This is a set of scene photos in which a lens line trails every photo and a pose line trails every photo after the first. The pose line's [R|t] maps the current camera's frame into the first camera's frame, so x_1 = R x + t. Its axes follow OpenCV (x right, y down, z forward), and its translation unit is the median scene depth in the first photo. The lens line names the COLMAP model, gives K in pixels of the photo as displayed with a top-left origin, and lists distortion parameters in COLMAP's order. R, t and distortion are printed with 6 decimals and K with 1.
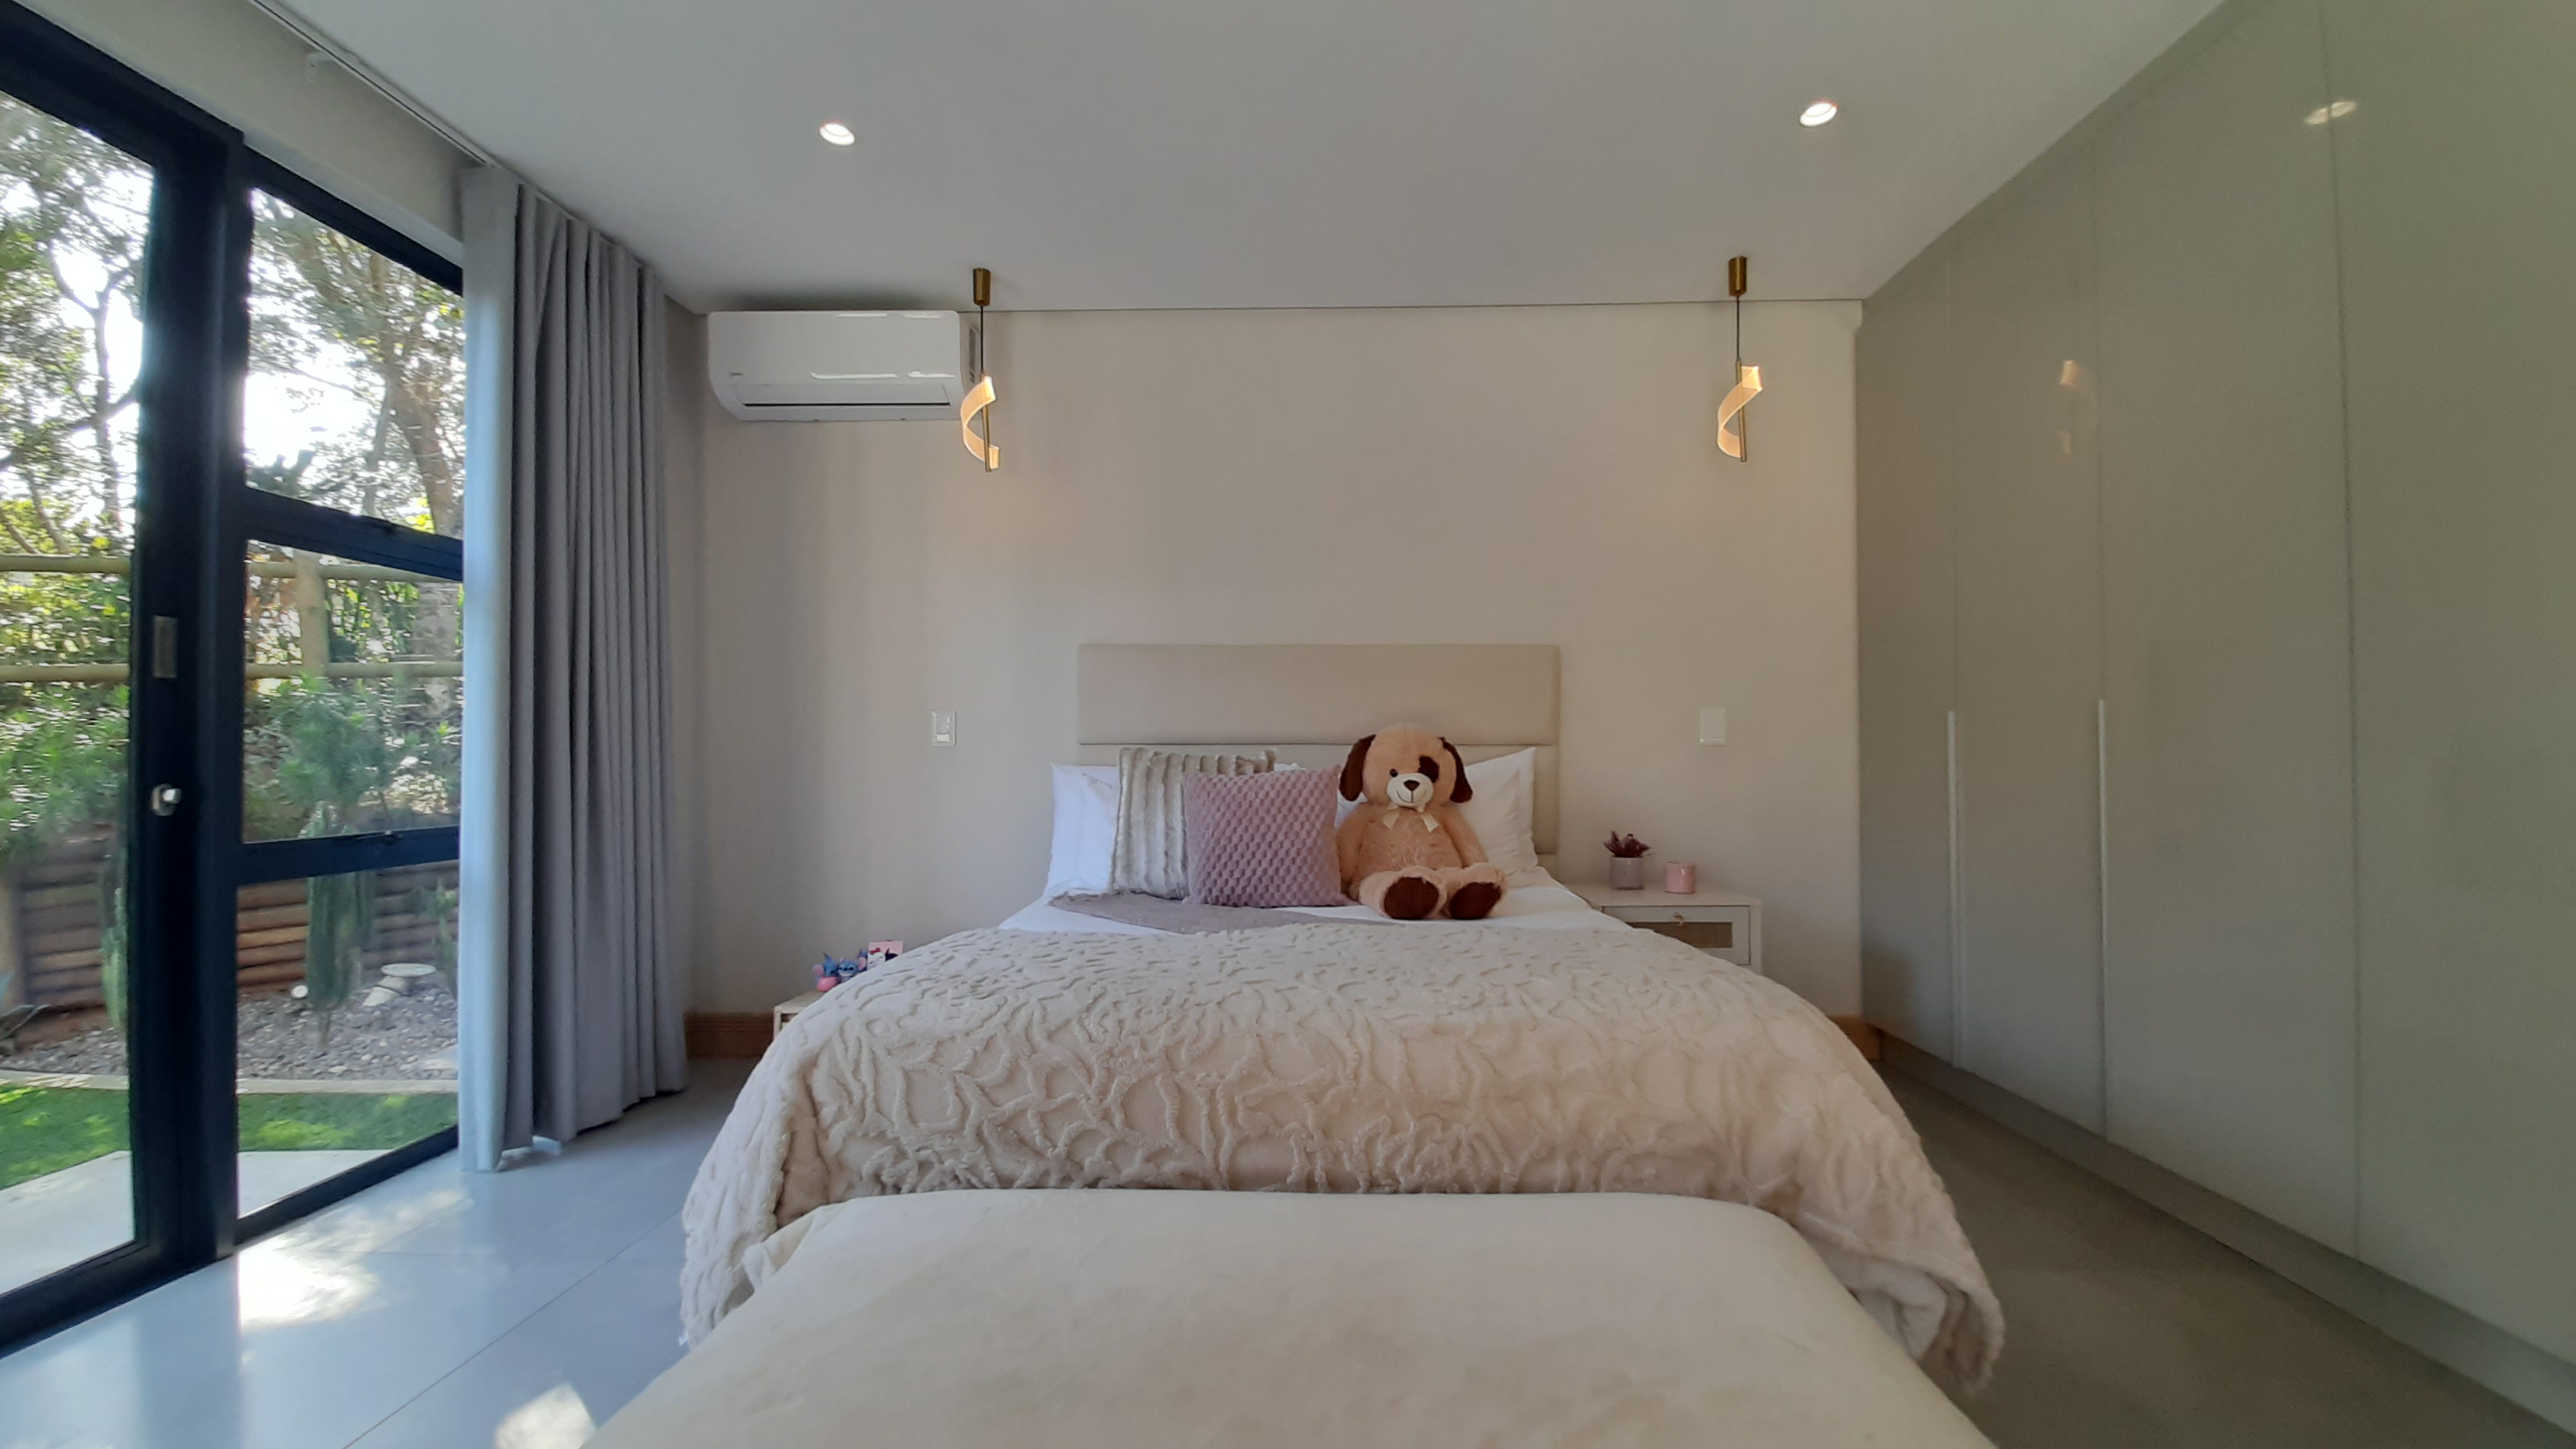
lens RADIAL K [[1003.2, 0, 1290.4], [0, 1003.2, 745.2], [0, 0, 1]] dist [0.013499, -0.013775]
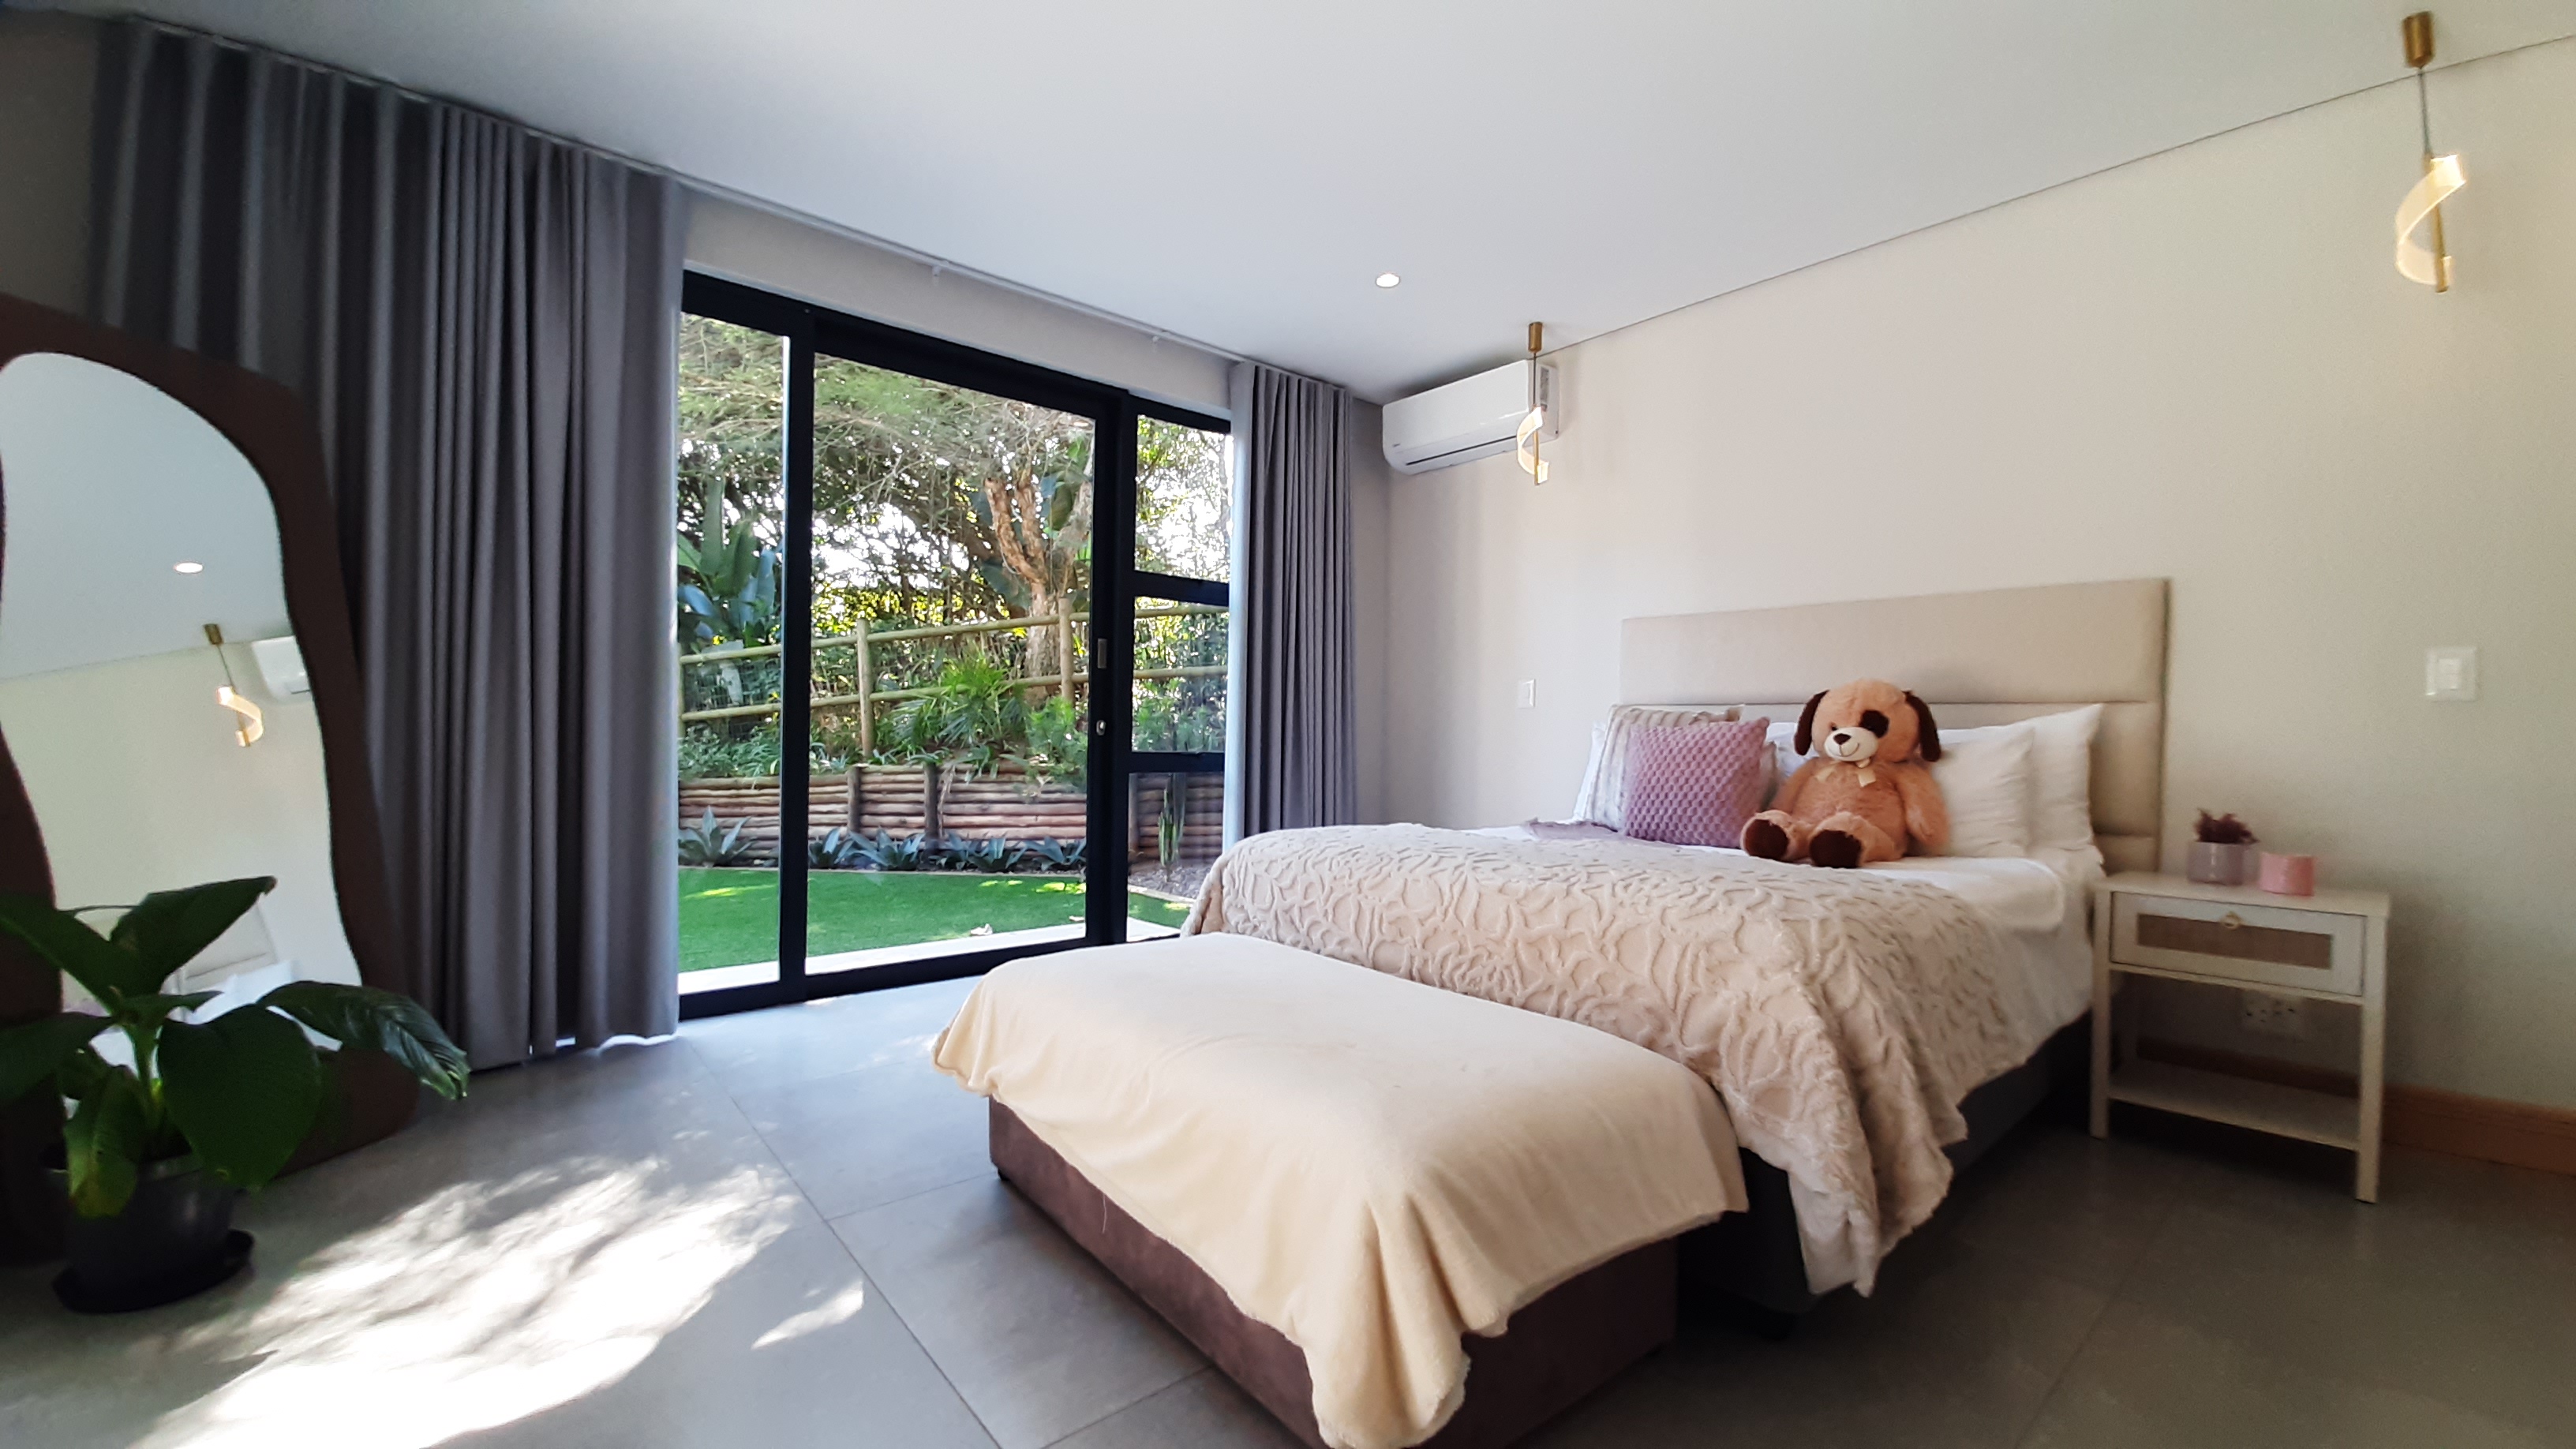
lens RADIAL K [[1003.2, 0, 1290.4], [0, 1003.2, 745.2], [0, 0, 1]] dist [0.013499, -0.013775]
pose [[0.665256, 0.023314, -0.746251, 0.524267], [-0.008752, 0.999687, 0.023430, 0.028520], [0.746564, -0.009056, 0.665252, -0.070742]]
